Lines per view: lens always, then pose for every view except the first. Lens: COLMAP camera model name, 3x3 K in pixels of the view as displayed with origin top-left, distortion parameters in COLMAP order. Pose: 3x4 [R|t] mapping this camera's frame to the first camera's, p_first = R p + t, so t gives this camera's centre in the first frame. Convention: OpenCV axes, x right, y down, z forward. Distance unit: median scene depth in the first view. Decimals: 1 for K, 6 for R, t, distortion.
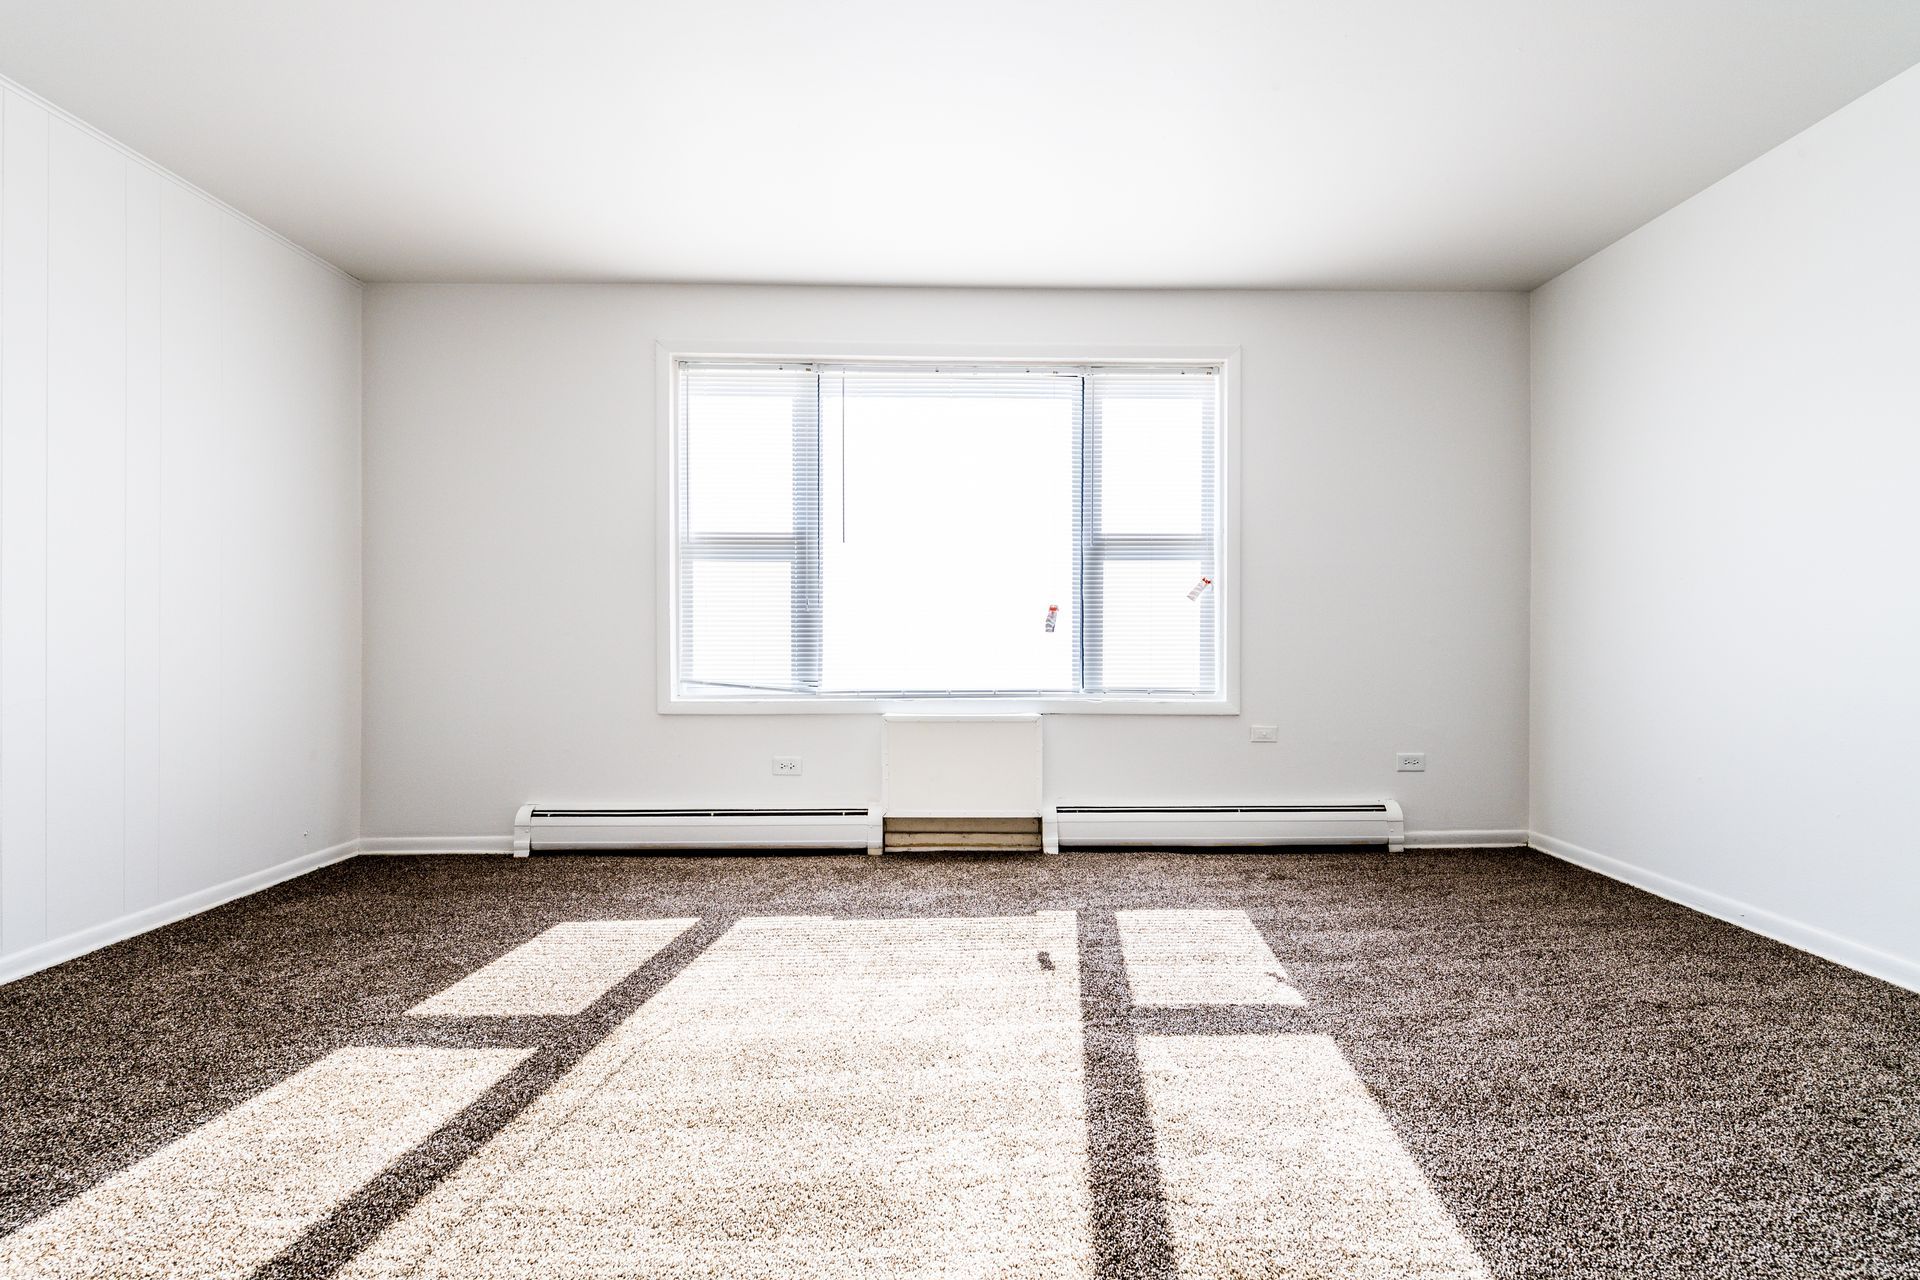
lens RADIAL K [[766.6, 0, 960.0], [0, 766.6, 640.0], [0, 0, 1]] dist [0.001490, -0.003243]
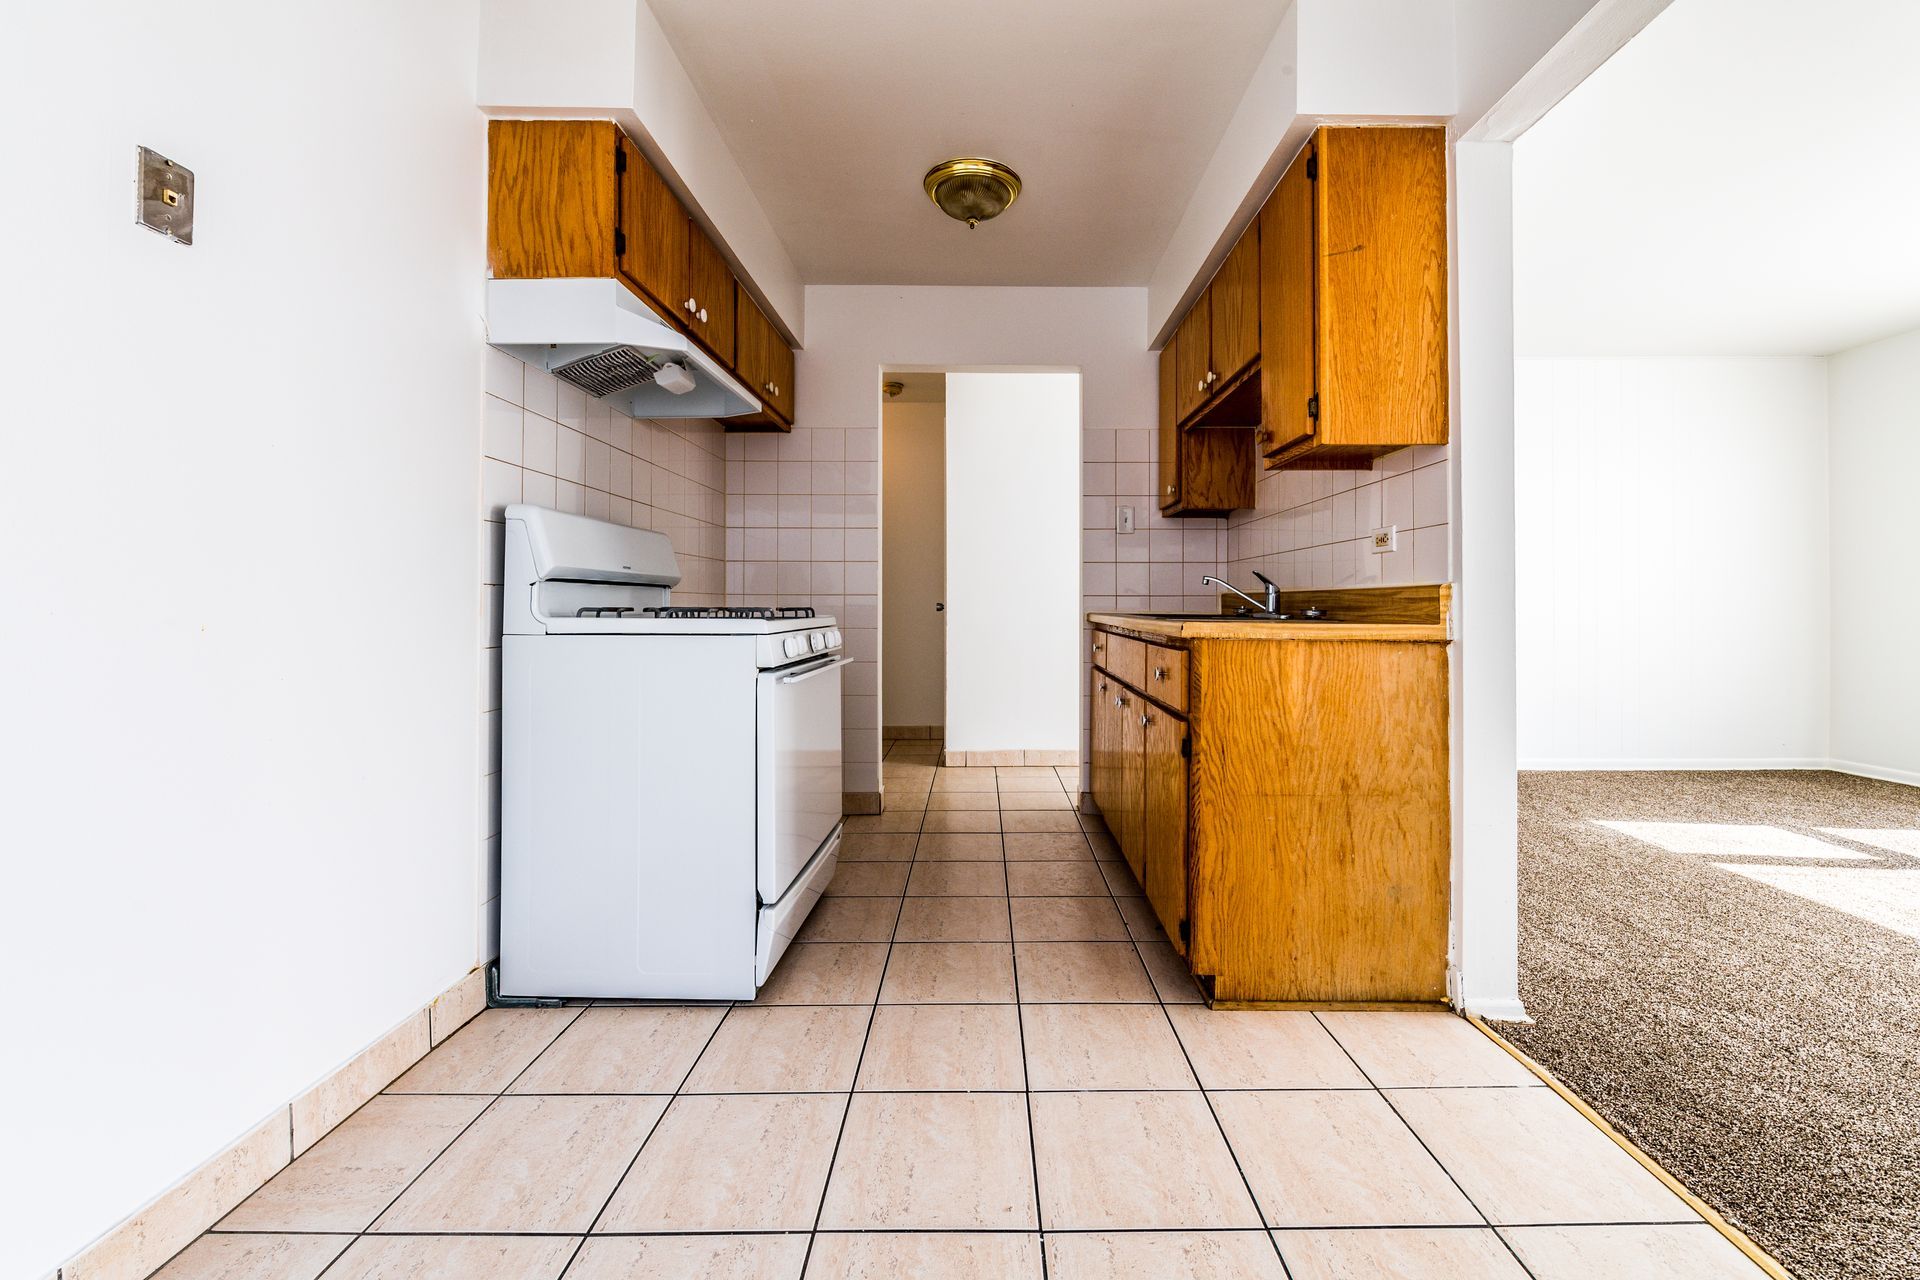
lens RADIAL K [[773.0, 0, 991.9], [0, 773.0, 597.0], [0, 0, 1]] dist [-0.000101, -0.003703]
pose [[-0.004258, -0.012639, -0.999911, 0.599703], [-0.006066, 0.999902, -0.012613, -0.004254], [0.999973, 0.006012, -0.004334, -0.495063]]
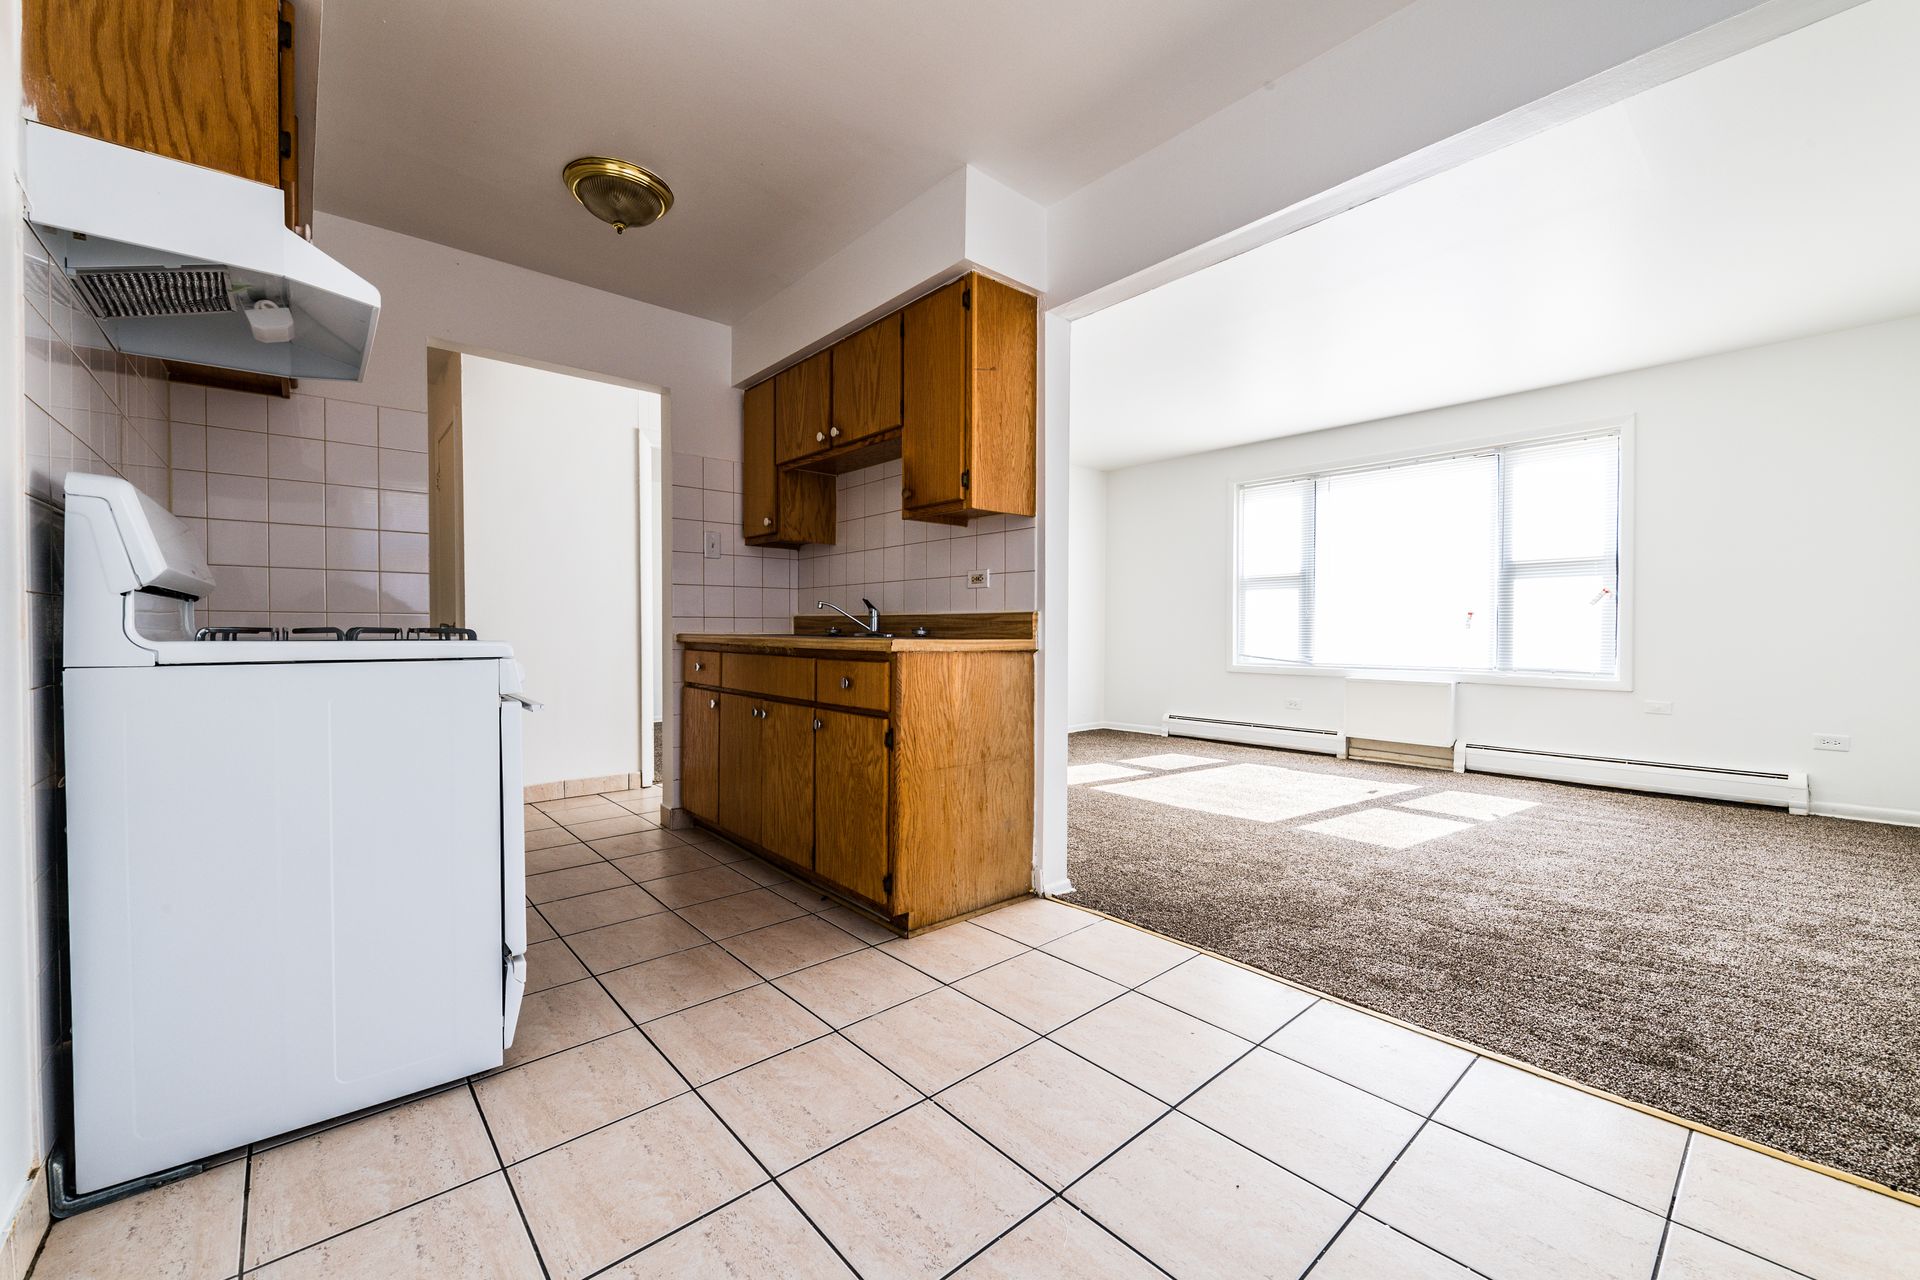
lens RADIAL K [[753.8, 0, 960.0], [0, 753.8, 640.0], [0, 0, 1]] dist [0.001148, -0.003437]
pose [[0.653062, 0.011382, -0.757219, 0.598427], [-0.004182, 0.999926, 0.011423, -0.001438], [0.757293, -0.004293, 0.653061, -0.741797]]
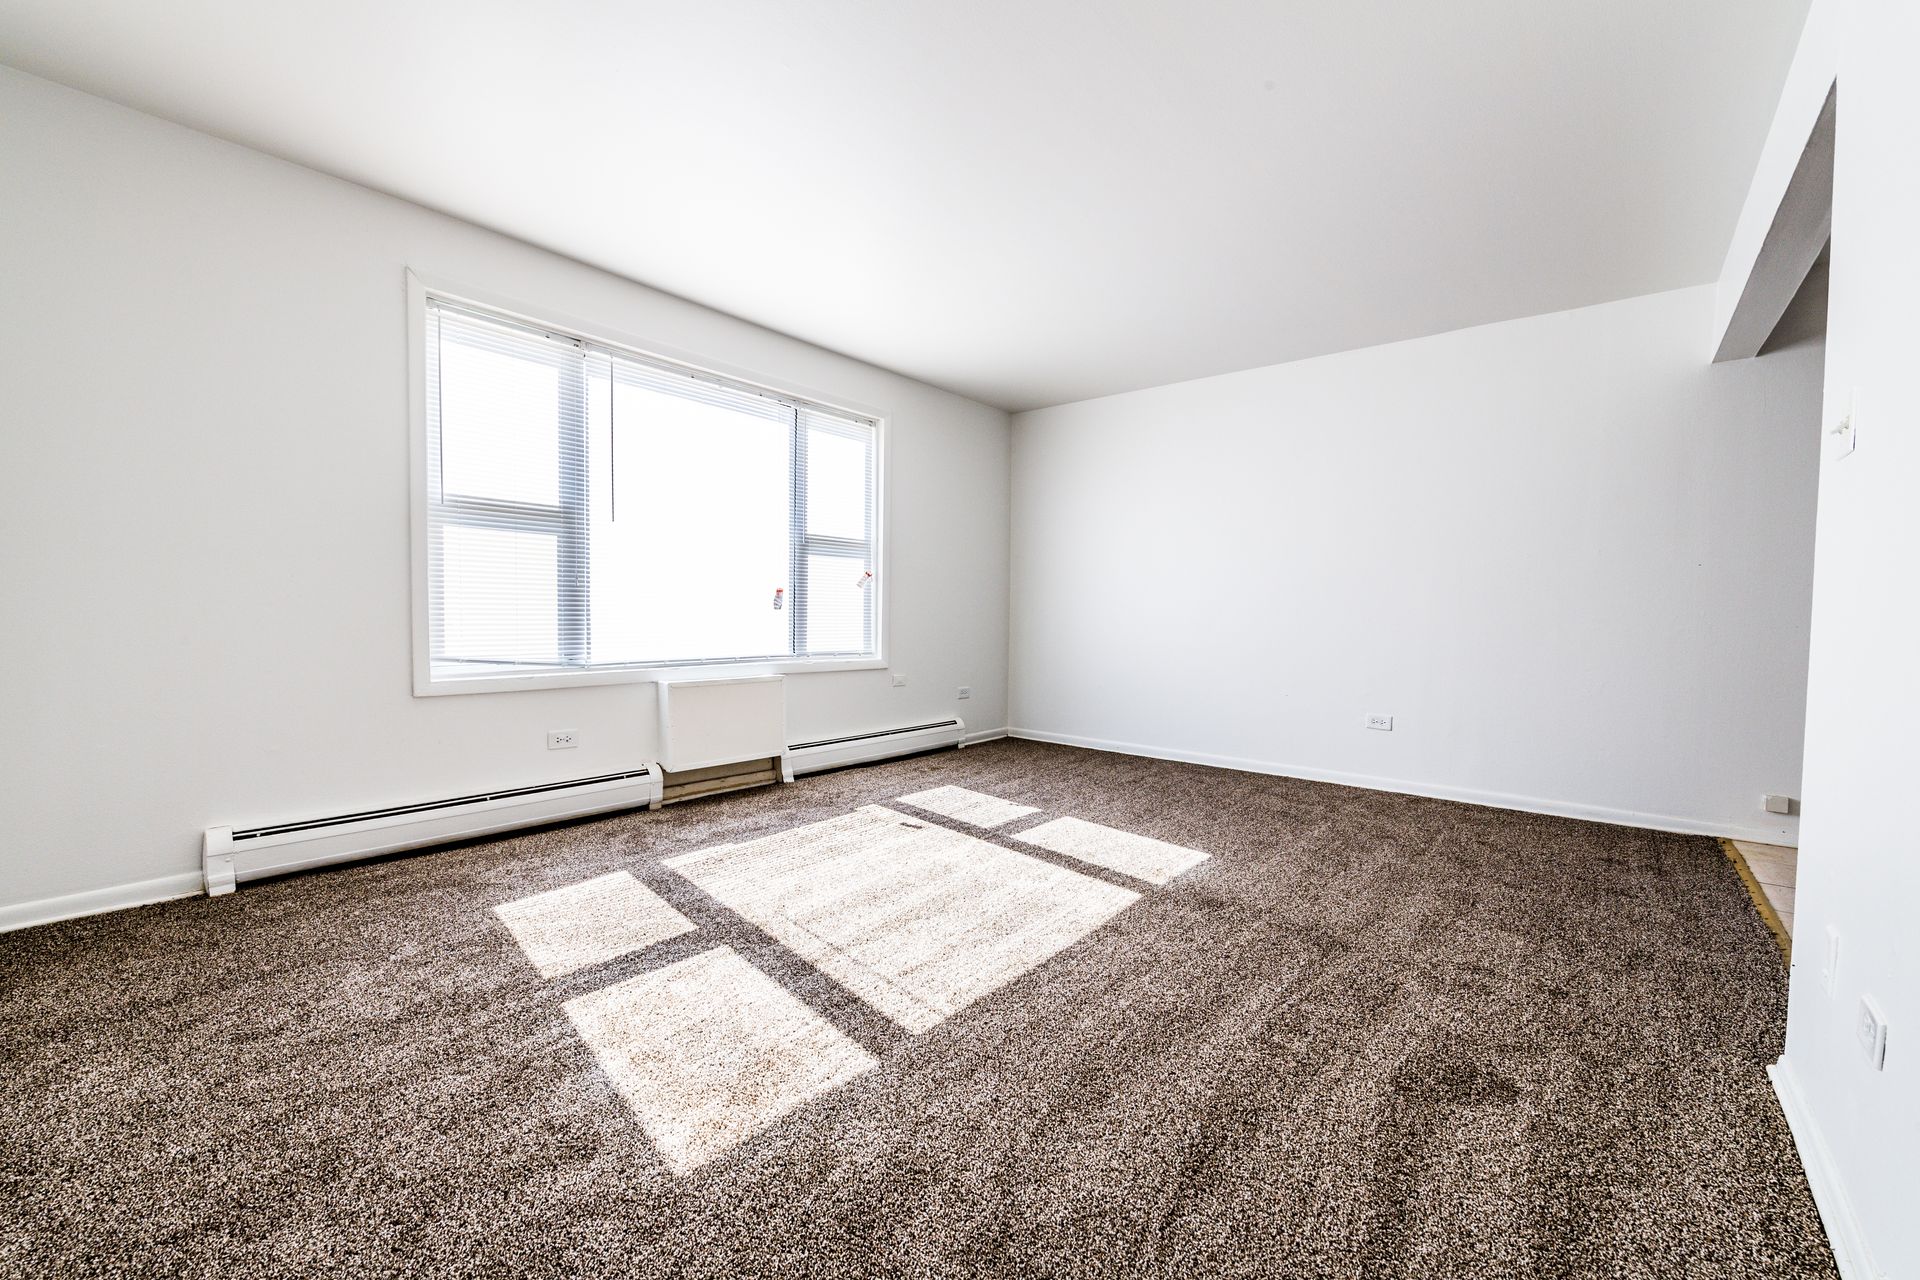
lens RADIAL K [[753.8, 0, 960.0], [0, 753.8, 640.0], [0, 0, 1]] dist [0.001148, -0.003437]
pose [[0.661945, -0.017946, 0.749338, -0.619505], [-0.008857, 0.999456, 0.031761, -0.002094], [-0.749500, -0.027661, 0.661426, -0.042620]]
